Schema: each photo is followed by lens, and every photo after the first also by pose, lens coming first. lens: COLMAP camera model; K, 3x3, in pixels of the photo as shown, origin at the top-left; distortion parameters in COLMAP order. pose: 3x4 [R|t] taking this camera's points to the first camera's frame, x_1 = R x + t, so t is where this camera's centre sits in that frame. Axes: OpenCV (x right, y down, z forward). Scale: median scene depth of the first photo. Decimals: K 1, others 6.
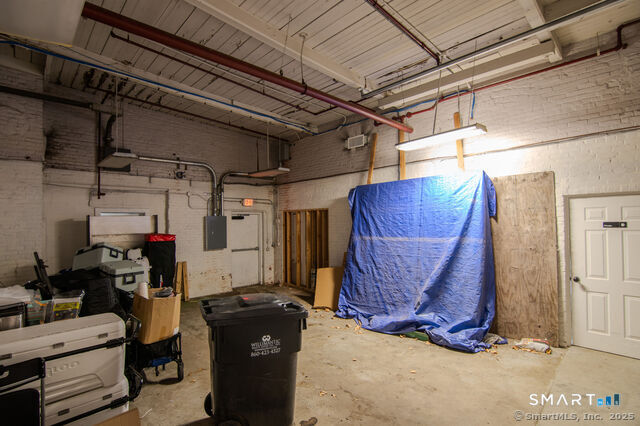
lens RADIAL K [[310.7, 0, 316.7], [0, 310.7, 214.5], [0, 0, 1]] dist [-0.015158, -0.000349]
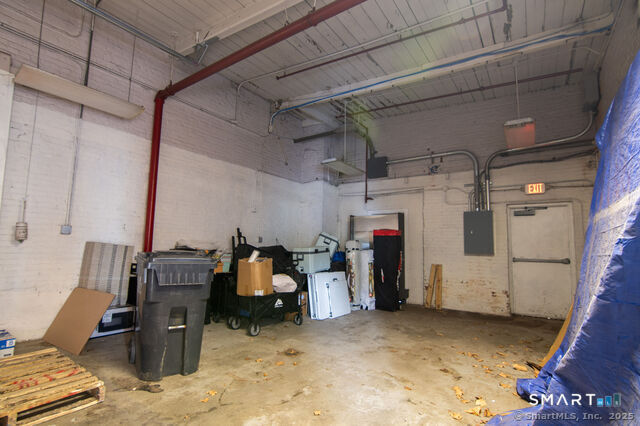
lens RADIAL K [[310.7, 0, 318.0], [0, 310.7, 215.3], [0, 0, 1]] dist [-0.015158, -0.000349]
pose [[0.204296, -0.082054, -0.975464, 0.374705], [-0.001347, 0.996456, -0.084102, 0.086184], [0.978908, 0.018496, 0.203462, 0.473861]]
